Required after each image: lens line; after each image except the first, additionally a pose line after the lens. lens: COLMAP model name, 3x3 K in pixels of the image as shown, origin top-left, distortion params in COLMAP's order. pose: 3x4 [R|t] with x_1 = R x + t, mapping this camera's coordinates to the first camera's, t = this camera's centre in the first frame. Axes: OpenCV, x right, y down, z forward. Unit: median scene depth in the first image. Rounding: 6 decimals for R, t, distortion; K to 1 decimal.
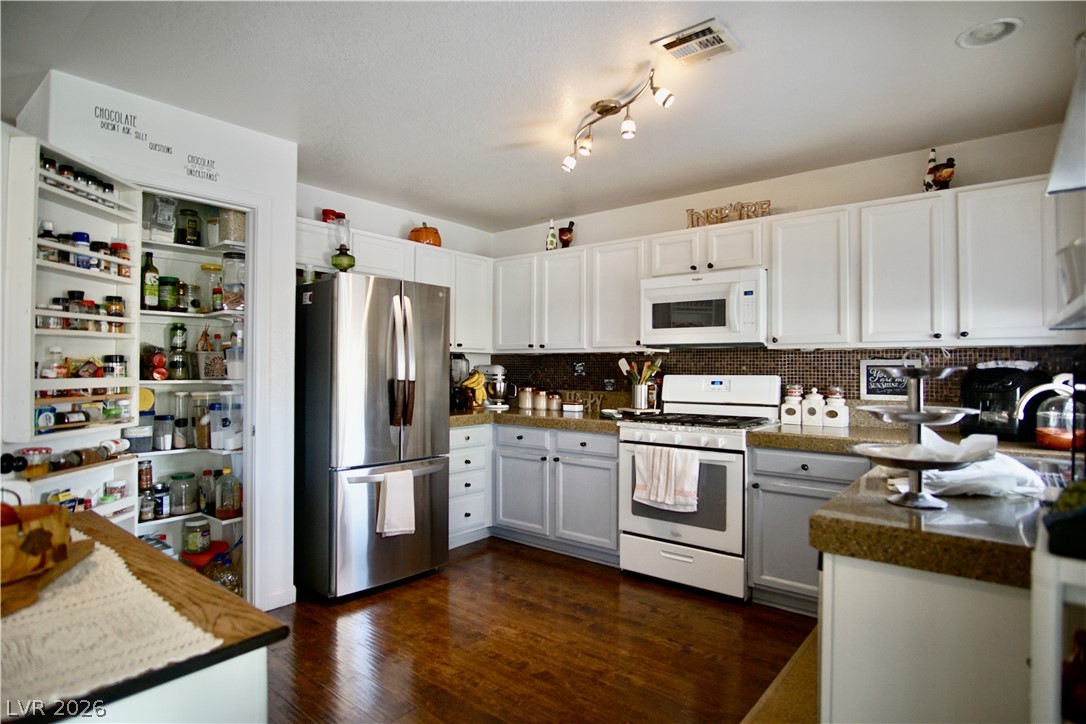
lens RADIAL K [[580.7, 0, 543.3], [0, 580.7, 360.0], [0, 0, 1]] dist [-0.033525, 0.008524]
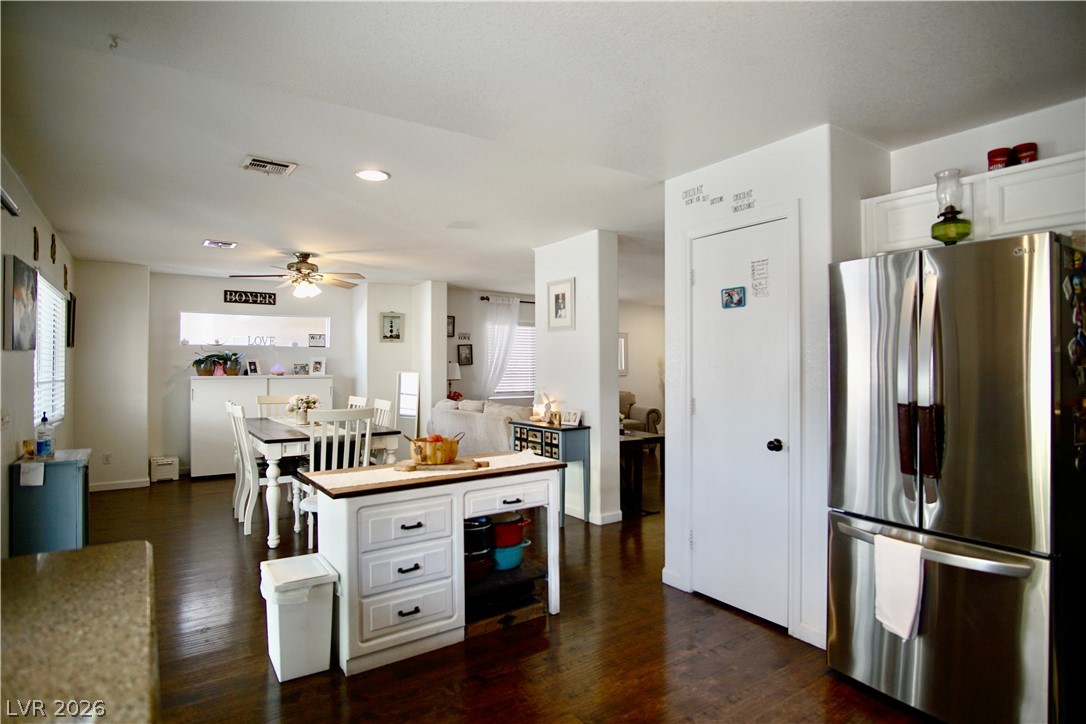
lens RADIAL K [[580.7, 0, 543.3], [0, 580.7, 360.0], [0, 0, 1]] dist [-0.033525, 0.008524]
pose [[-0.277963, -0.015208, -0.960471, 0.468250], [0.010406, 0.999768, -0.018842, -0.006584], [0.960535, -0.015232, -0.277741, 0.740743]]
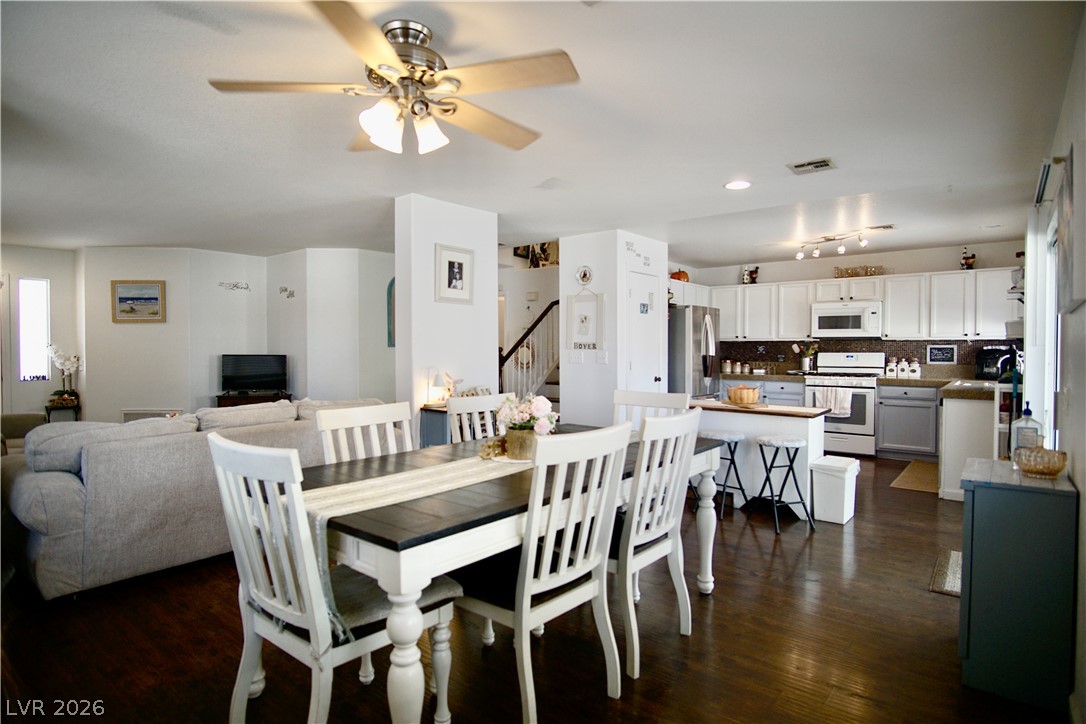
lens RADIAL K [[580.7, 0, 541.4], [0, 580.7, 359.6], [0, 0, 1]] dist [-0.033525, 0.008524]
pose [[0.999988, -0.003835, -0.003054, -0.797779], [0.003939, 0.999383, 0.034890, -0.024192], [0.002919, -0.034901, 0.999387, -1.026694]]
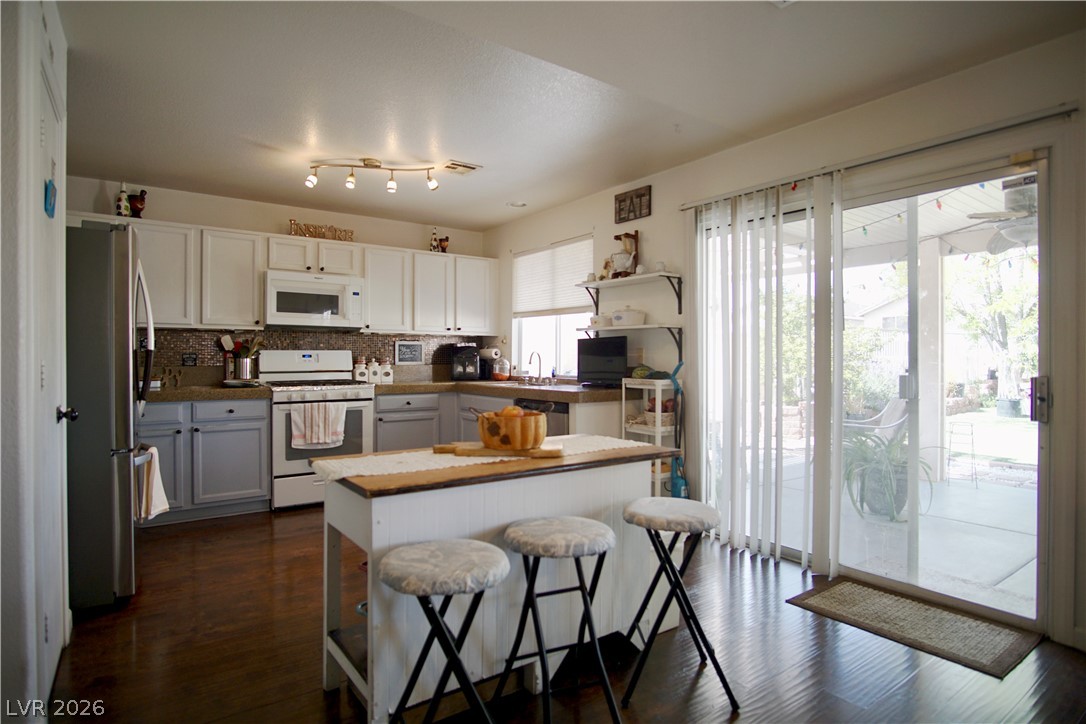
lens RADIAL K [[580.7, 0, 541.4], [0, 580.7, 359.1], [0, 0, 1]] dist [-0.033525, 0.008524]
pose [[0.260433, -0.005682, 0.965475, -0.905681], [-0.013428, 0.999865, 0.009506, 0.029114], [-0.965398, -0.015440, 0.260322, 0.149403]]
